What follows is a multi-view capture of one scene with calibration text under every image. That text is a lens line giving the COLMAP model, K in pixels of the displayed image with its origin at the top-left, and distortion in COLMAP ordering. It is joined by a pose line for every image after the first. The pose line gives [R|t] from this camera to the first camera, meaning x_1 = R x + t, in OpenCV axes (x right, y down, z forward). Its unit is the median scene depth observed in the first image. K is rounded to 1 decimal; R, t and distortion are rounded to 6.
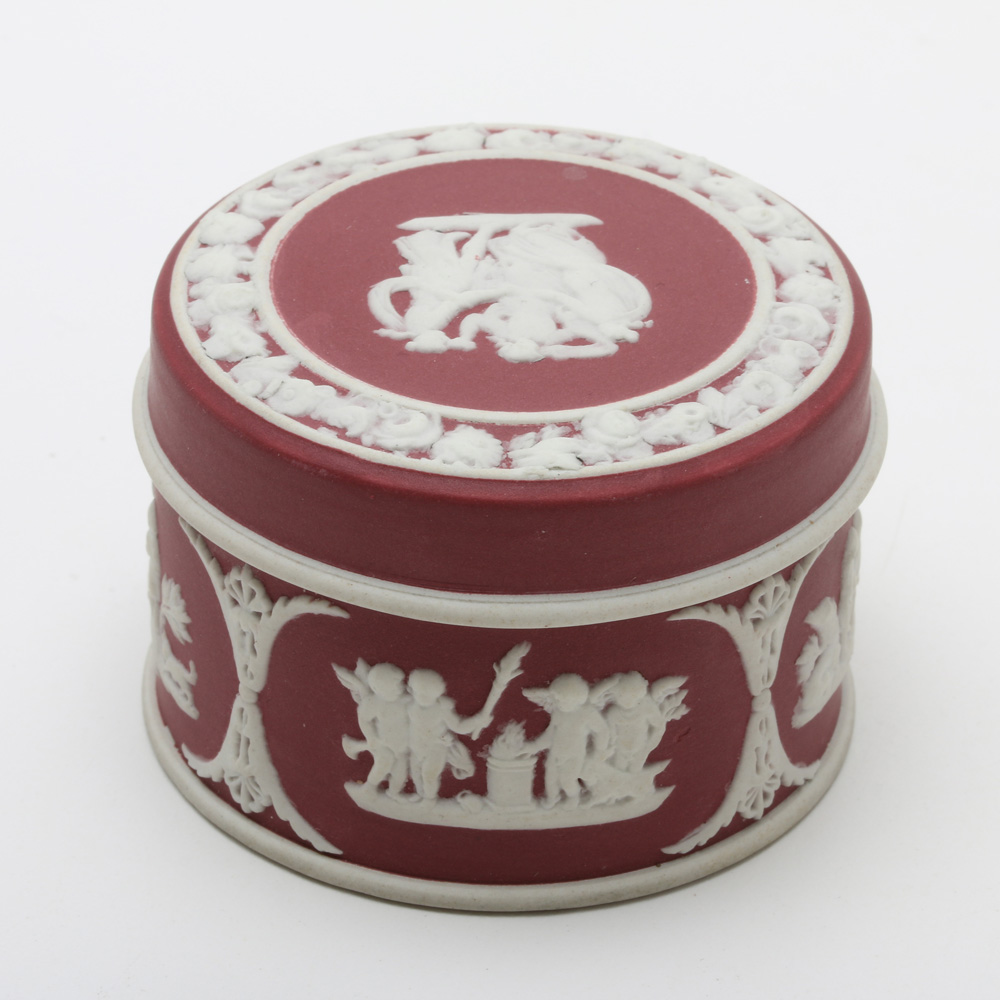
lens RADIAL K [[5133.6, 0, 498.5], [0, 5133.6, 499.6], [0, 0, 1]] dist [0.079484, 0.000000]
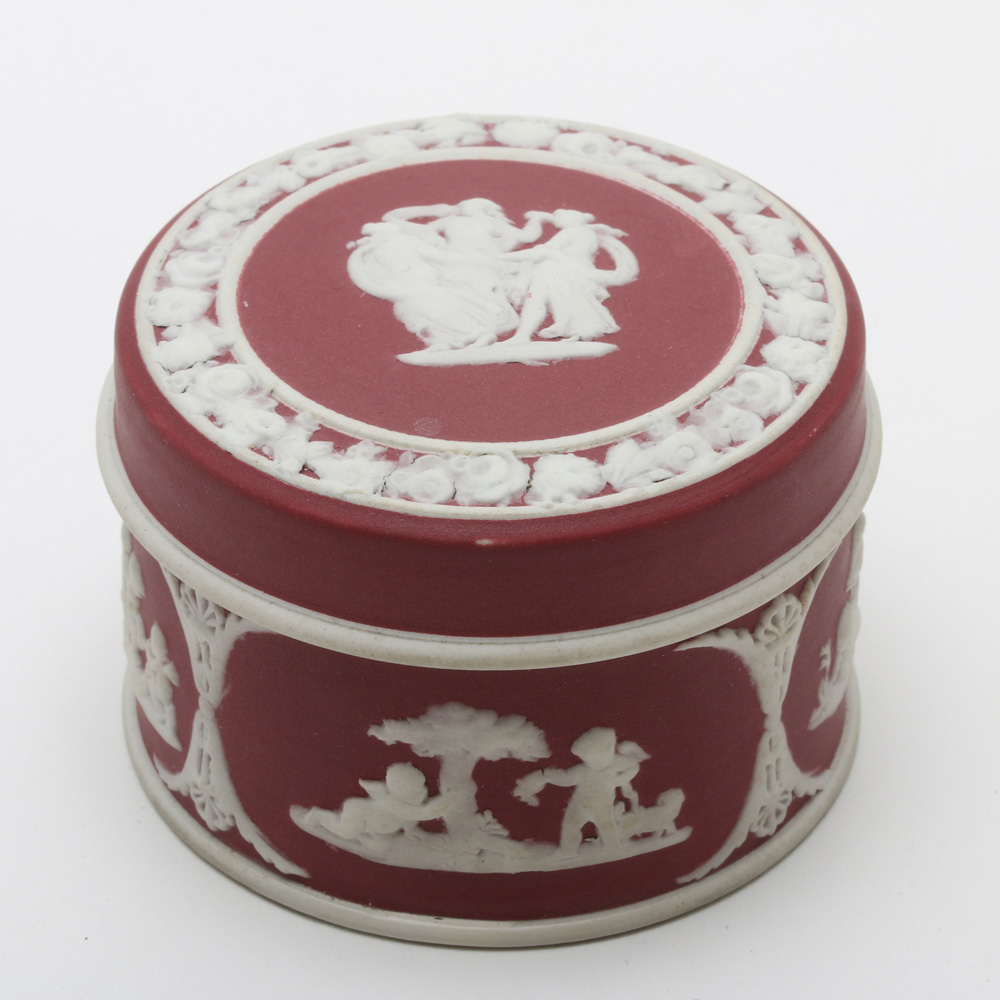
lens RADIAL K [[5133.6, 0, 501.9], [0, 5133.6, 505.9], [0, 0, 1]] dist [0.079484, 0.000000]
pose [[-0.999130, -0.007596, -0.040998, 0.040251], [-0.041118, 0.342539, 0.938603, -0.941687], [0.006913, 0.939473, -0.342553, 1.382991]]
